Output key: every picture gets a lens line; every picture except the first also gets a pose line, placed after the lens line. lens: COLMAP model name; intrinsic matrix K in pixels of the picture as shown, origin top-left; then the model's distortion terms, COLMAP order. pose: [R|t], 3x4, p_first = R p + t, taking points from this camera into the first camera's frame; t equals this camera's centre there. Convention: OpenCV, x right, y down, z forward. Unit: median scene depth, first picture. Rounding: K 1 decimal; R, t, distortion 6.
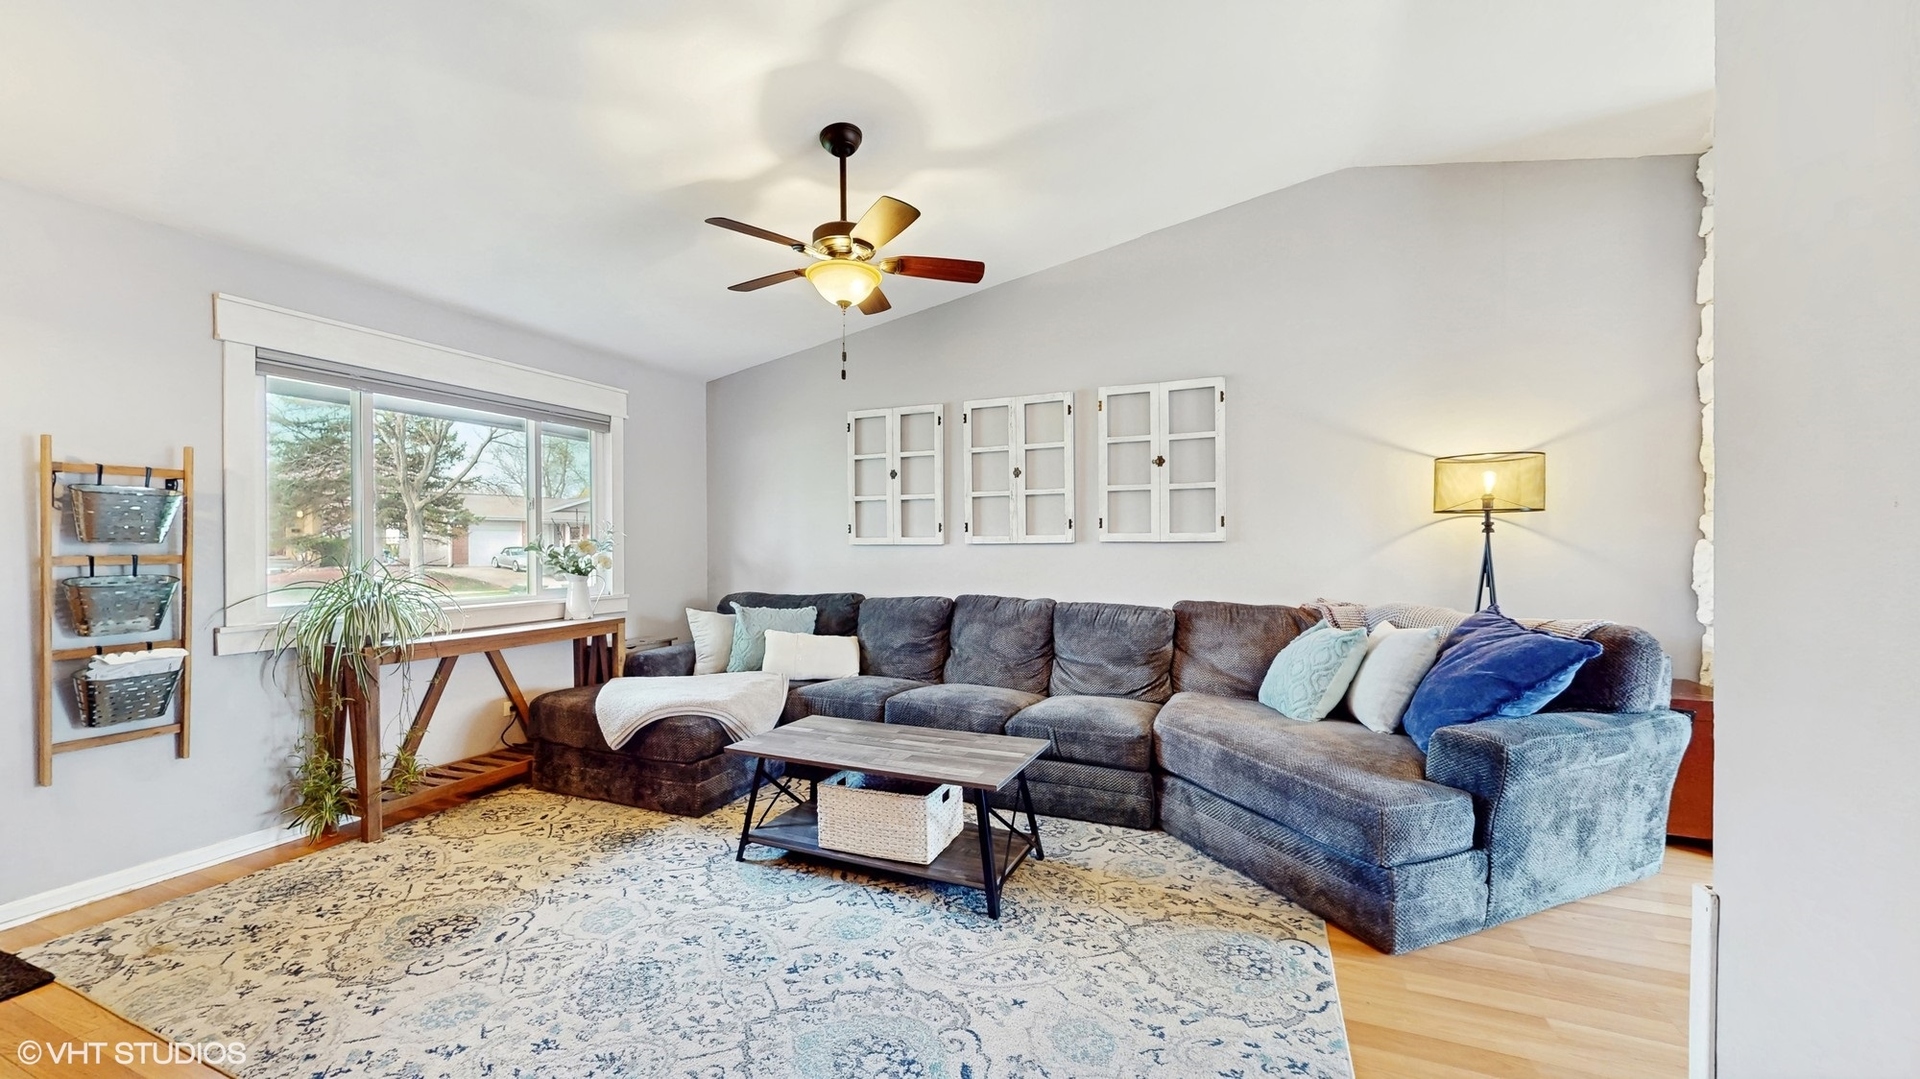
lens RADIAL K [[707.6, 0, 953.2], [0, 707.6, 548.1], [0, 0, 1]] dist [0.002329, 0.000269]
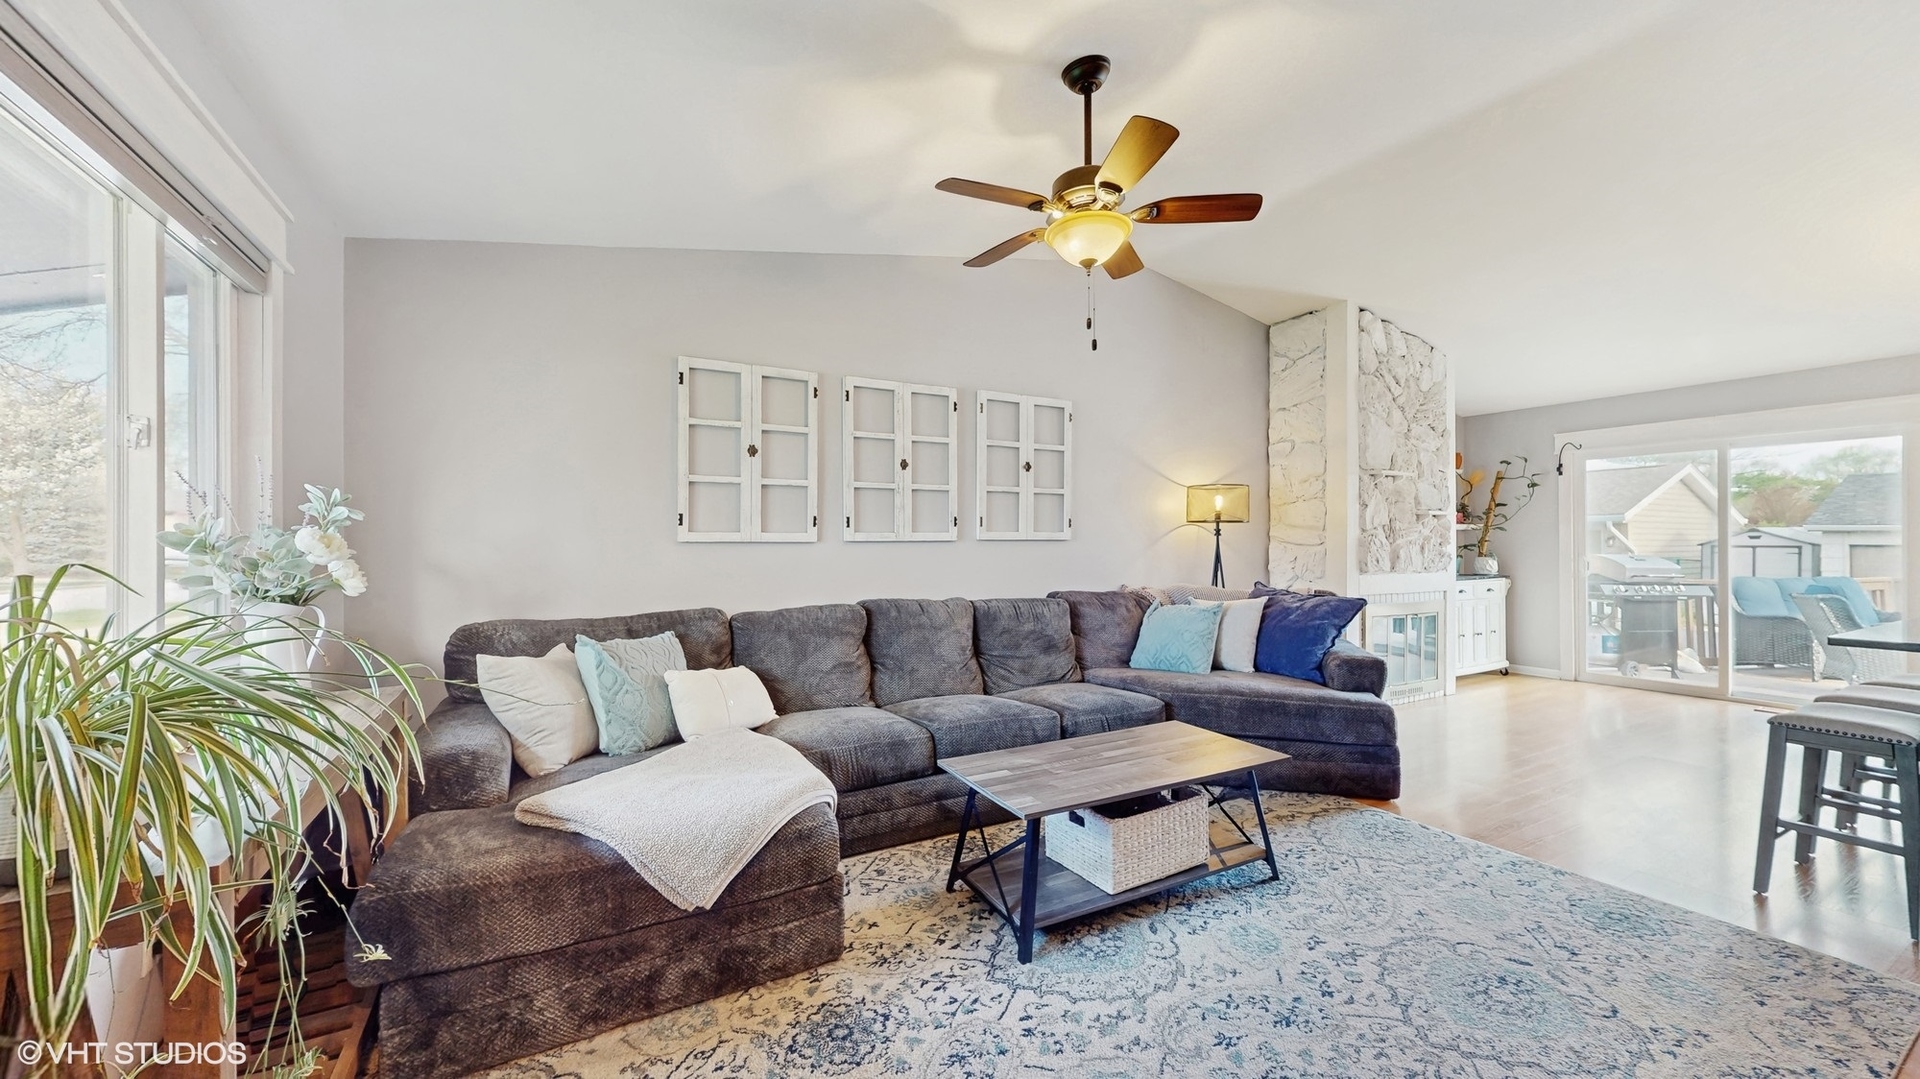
lens RADIAL K [[707.6, 0, 955.5], [0, 707.6, 542.6], [0, 0, 1]] dist [0.002329, 0.000269]
pose [[0.616402, 0.004540, 0.787418, -0.795780], [0.002585, 0.999966, -0.007789, 0.003804], [-0.787427, 0.006837, 0.616370, 0.504790]]
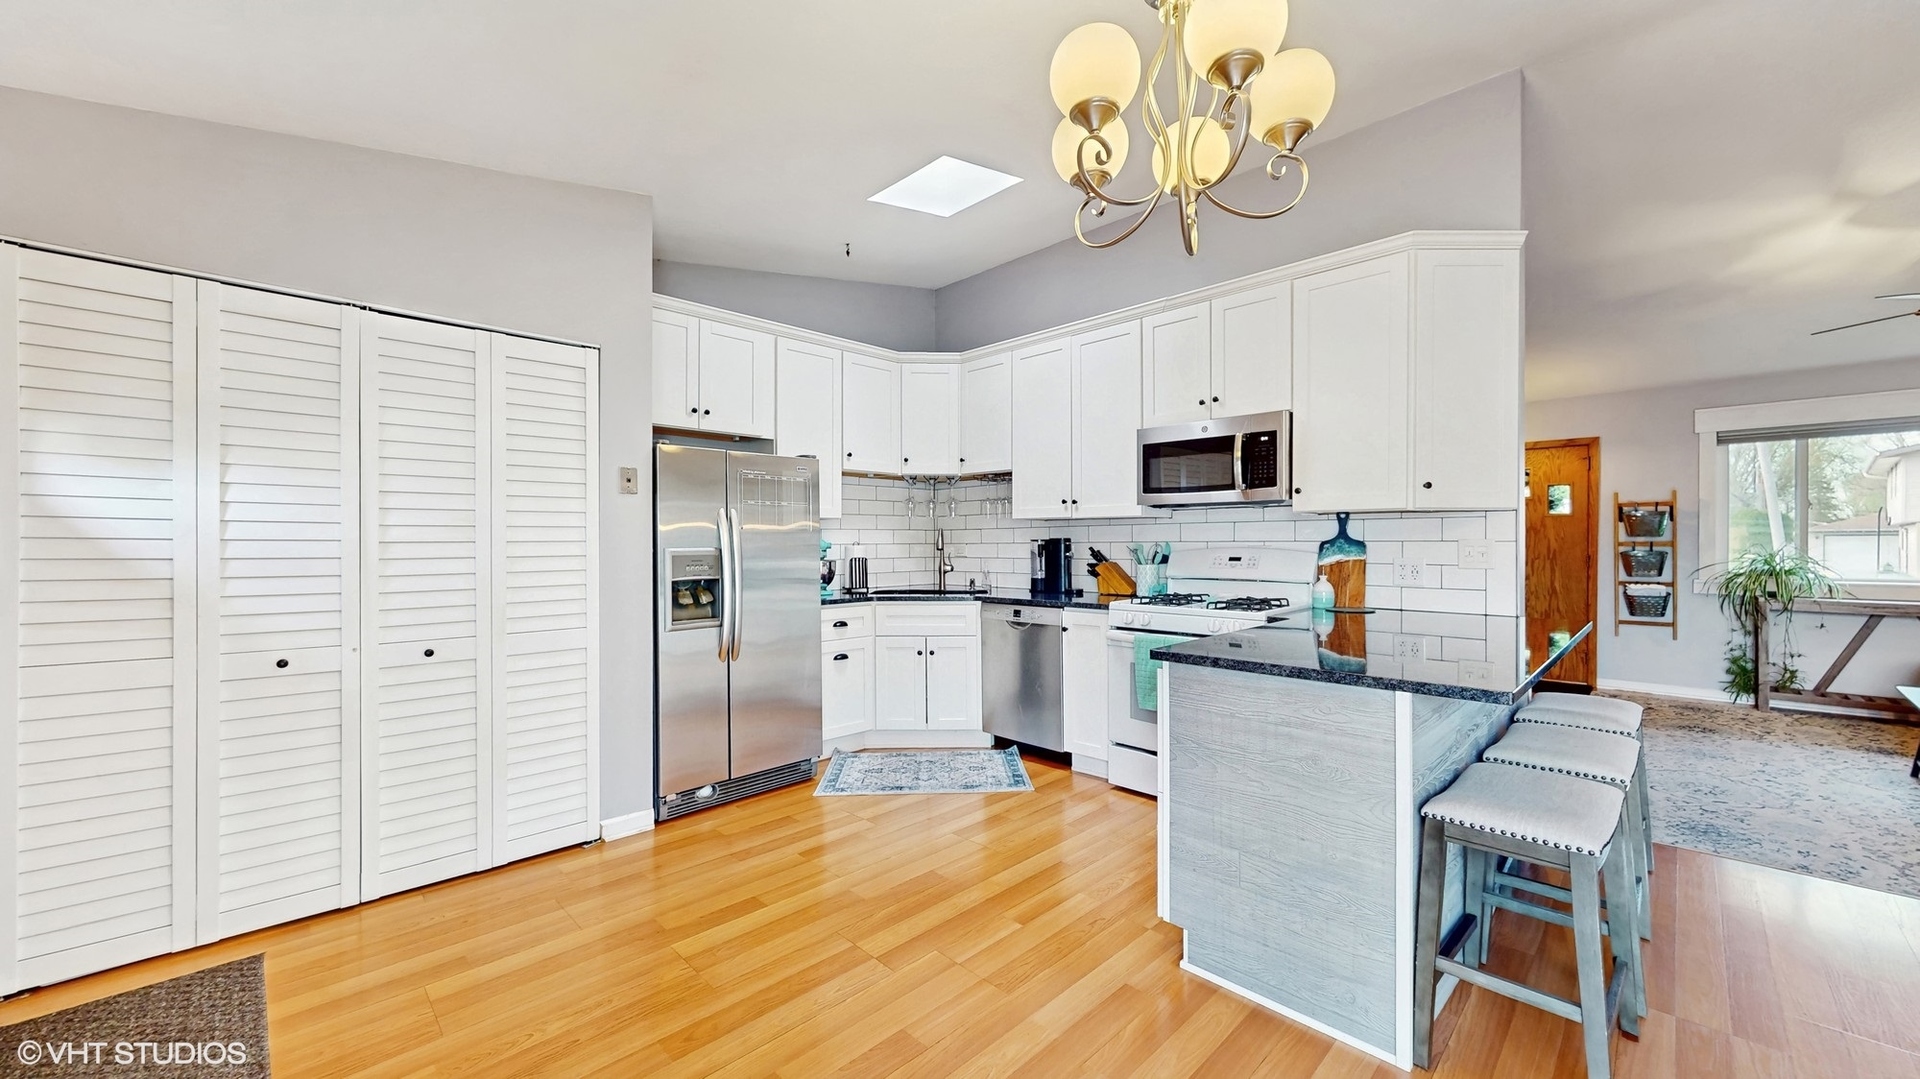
lens RADIAL K [[707.6, 0, 952.8], [0, 707.6, 540.9], [0, 0, 1]] dist [0.002329, 0.000269]
pose [[-0.395438, 0.008014, -0.918458, 0.802952], [0.002119, 0.999967, 0.007813, -0.007108], [0.918490, 0.001144, -0.395442, -0.058712]]
